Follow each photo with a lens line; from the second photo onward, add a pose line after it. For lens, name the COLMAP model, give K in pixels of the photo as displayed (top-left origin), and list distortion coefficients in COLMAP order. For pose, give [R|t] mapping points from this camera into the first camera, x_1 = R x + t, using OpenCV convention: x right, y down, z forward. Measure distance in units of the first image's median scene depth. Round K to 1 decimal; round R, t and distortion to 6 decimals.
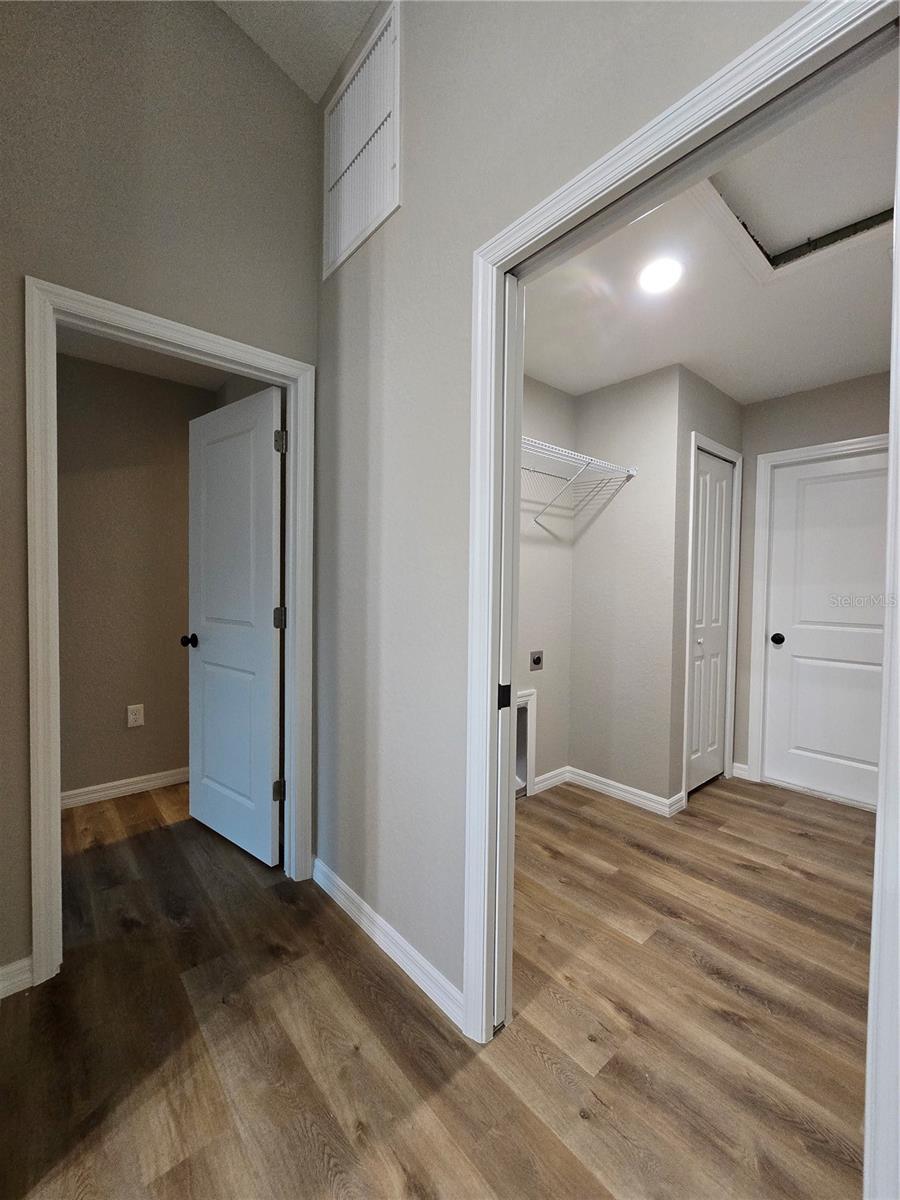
lens RADIAL K [[492.1, 0, 450.4], [0, 492.1, 603.5], [0, 0, 1]] dist [-0.006414, 0.001525]
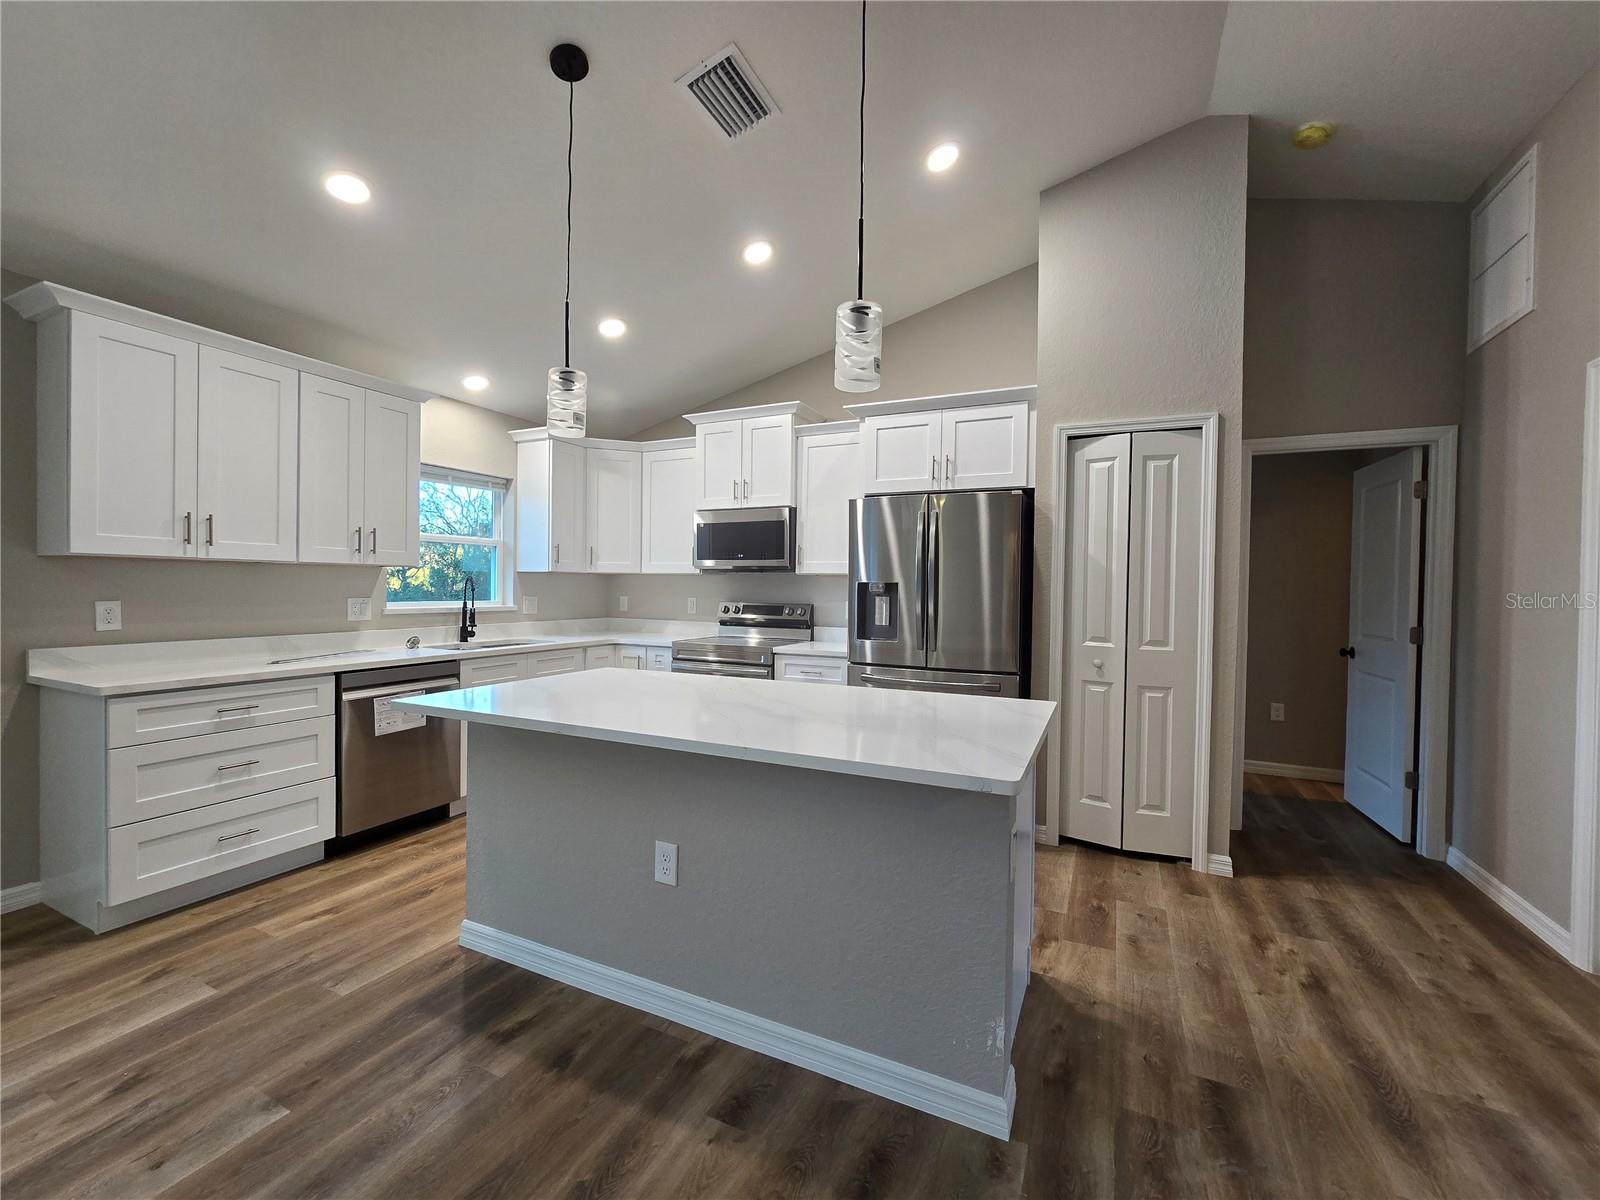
lens RADIAL K [[656.1, 0, 801.9], [0, 656.1, 596.8], [0, 0, 1]] dist [-0.006414, 0.001525]
pose [[0.402265, 0.003265, -0.915517, 0.538235], [-0.040596, 0.999074, -0.014275, 0.018238], [0.914623, 0.042909, 0.402025, -1.079941]]
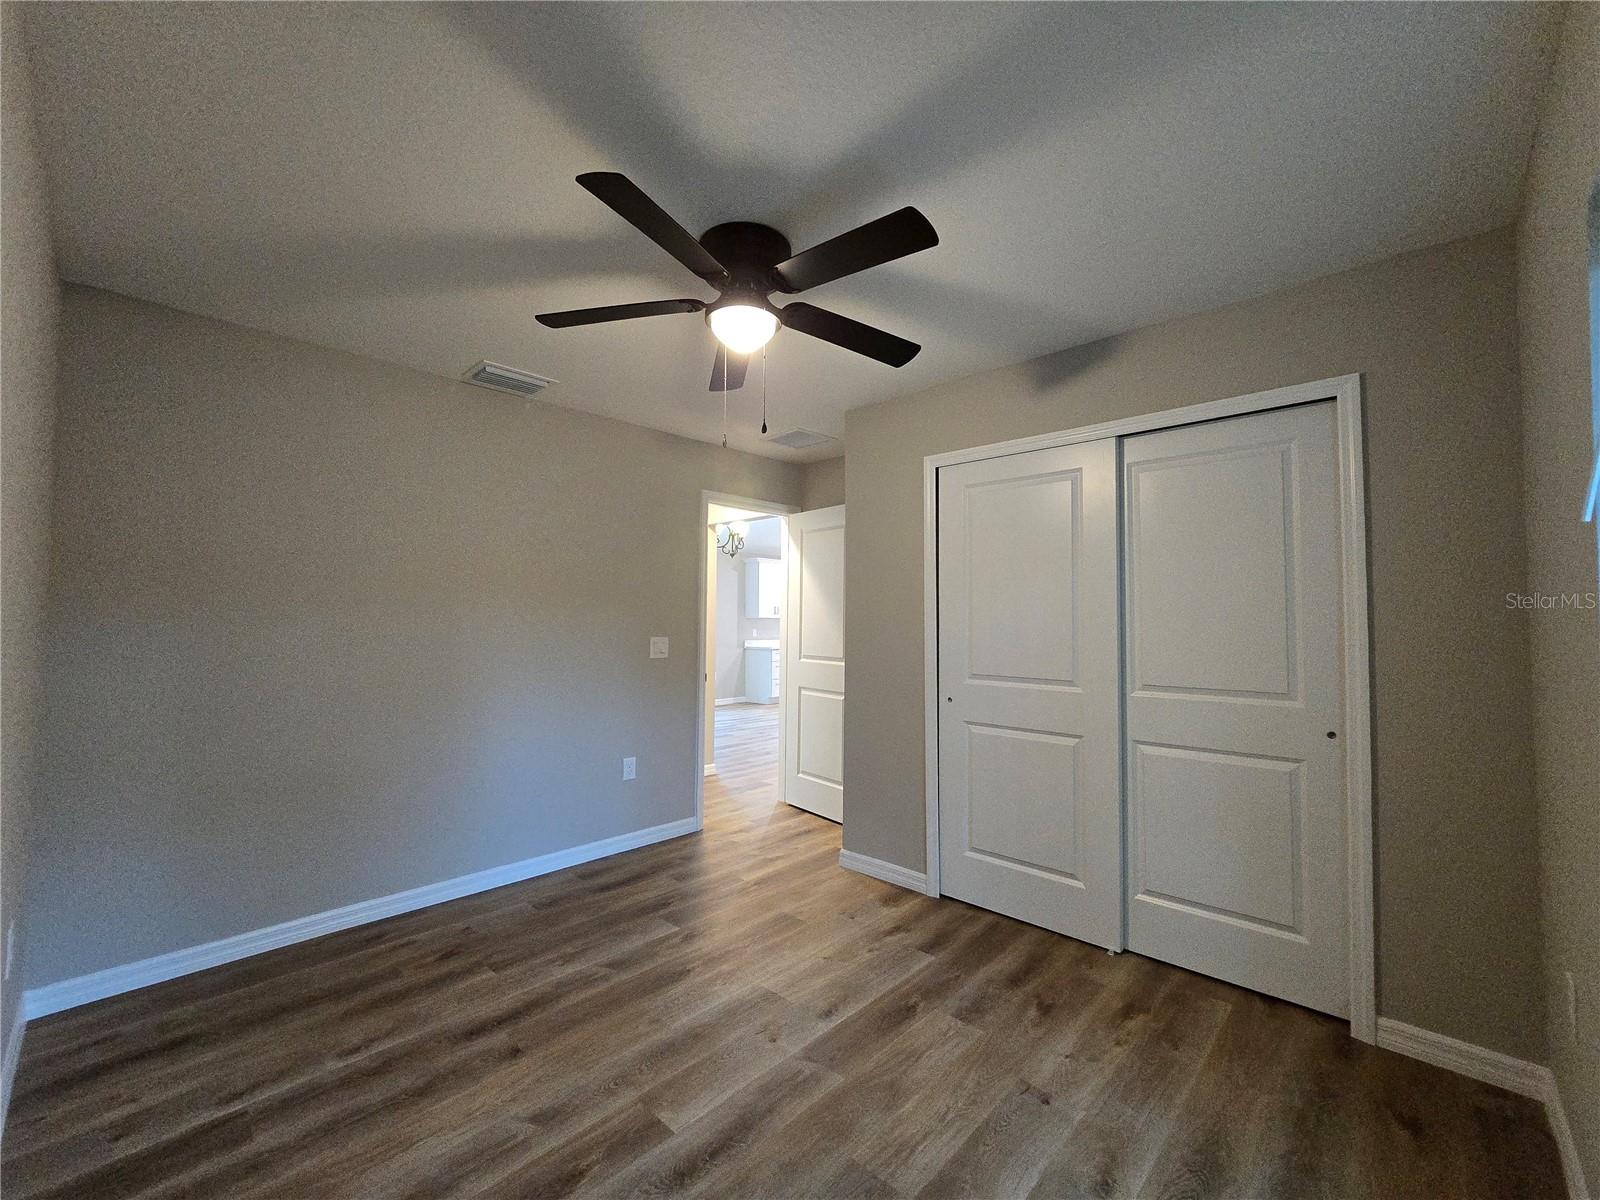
lens RADIAL K [[656.1, 0, 798.6], [0, 656.1, 600.2], [0, 0, 1]] dist [-0.006414, 0.001525]
pose [[0.100074, -0.047443, -0.993848, 4.200335], [-0.030465, 0.998248, -0.050720, 0.097334], [0.994513, 0.035354, 0.098454, -2.053101]]
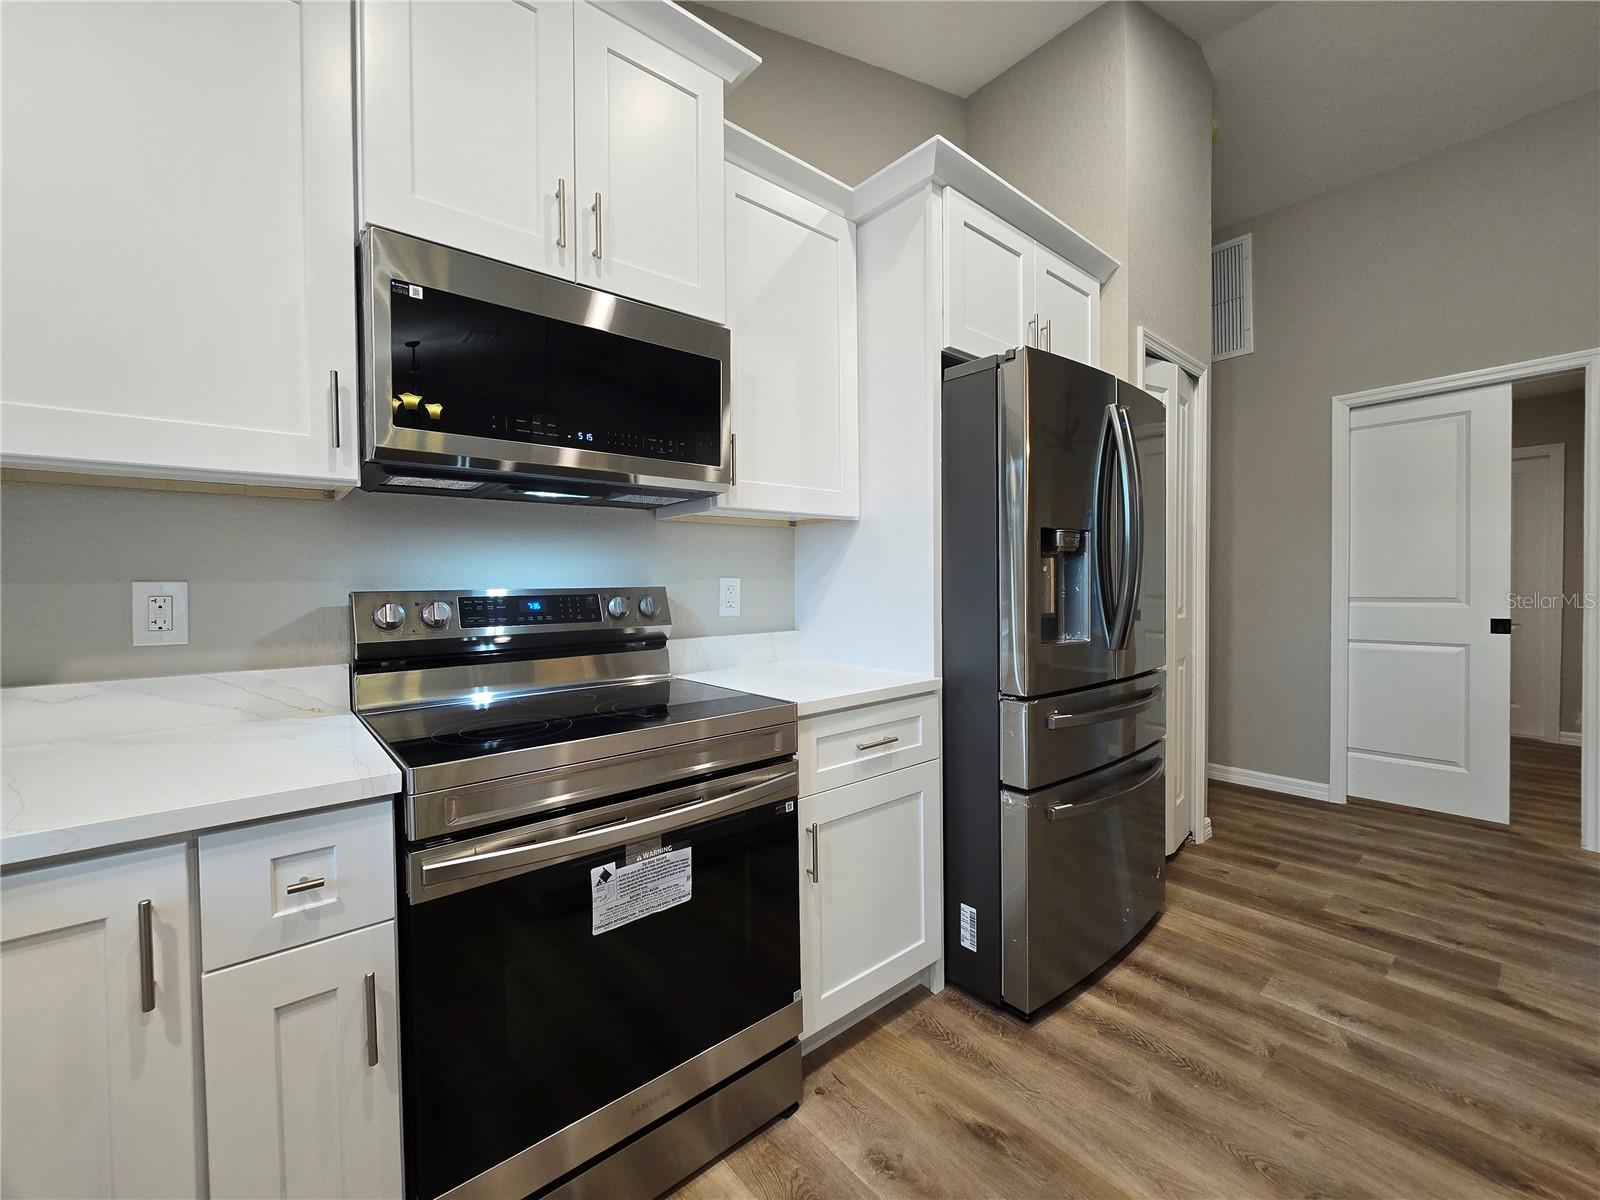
lens RADIAL K [[656.1, 0, 801.7], [0, 656.1, 599.7], [0, 0, 1]] dist [-0.006414, 0.001525]
pose [[0.999558, -0.027655, -0.010938, -1.354735], [0.027573, 0.999591, -0.007627, 0.039230], [0.011145, 0.007322, 0.999911, -1.073395]]
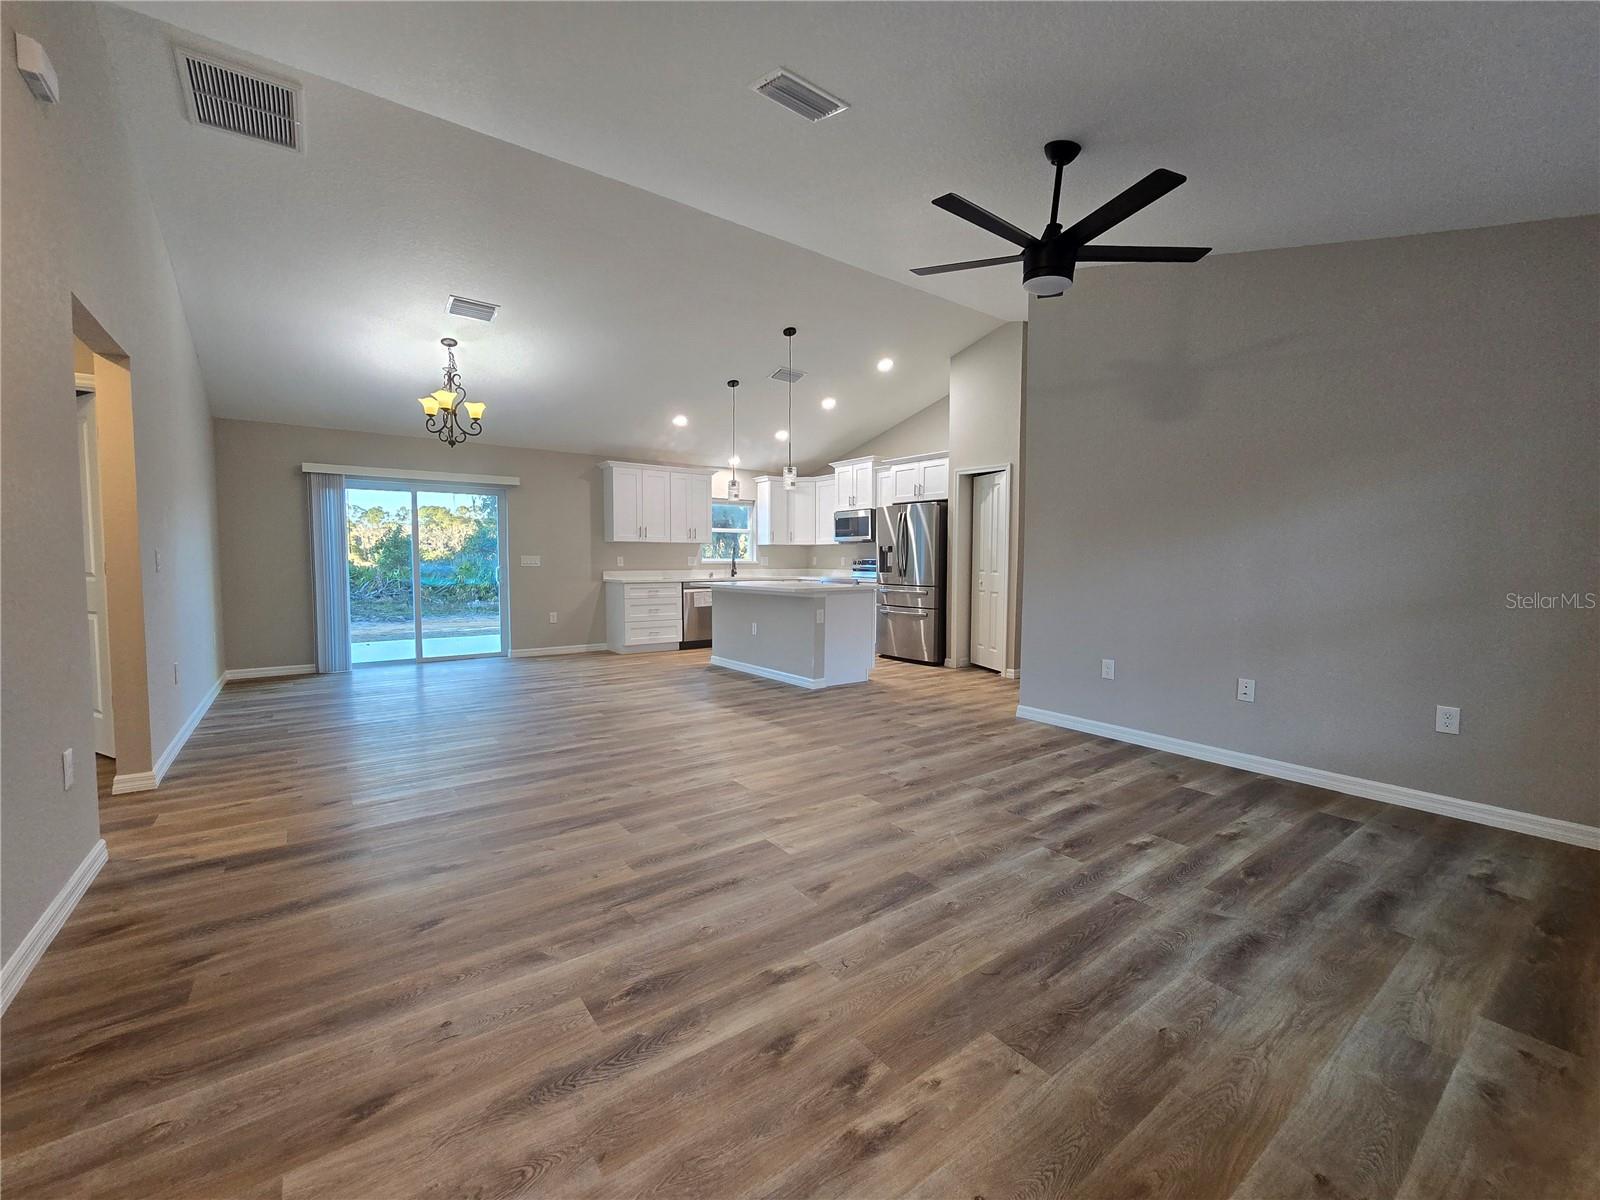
lens RADIAL K [[656.1, 0, 810.5], [0, 656.1, 601.1], [0, 0, 1]] dist [-0.006414, 0.001525]
pose [[-0.057415, 0.048722, -0.997161, 2.865423], [-0.040504, 0.997872, 0.051089, 0.089302], [0.997528, 0.043322, -0.055319, -0.390309]]
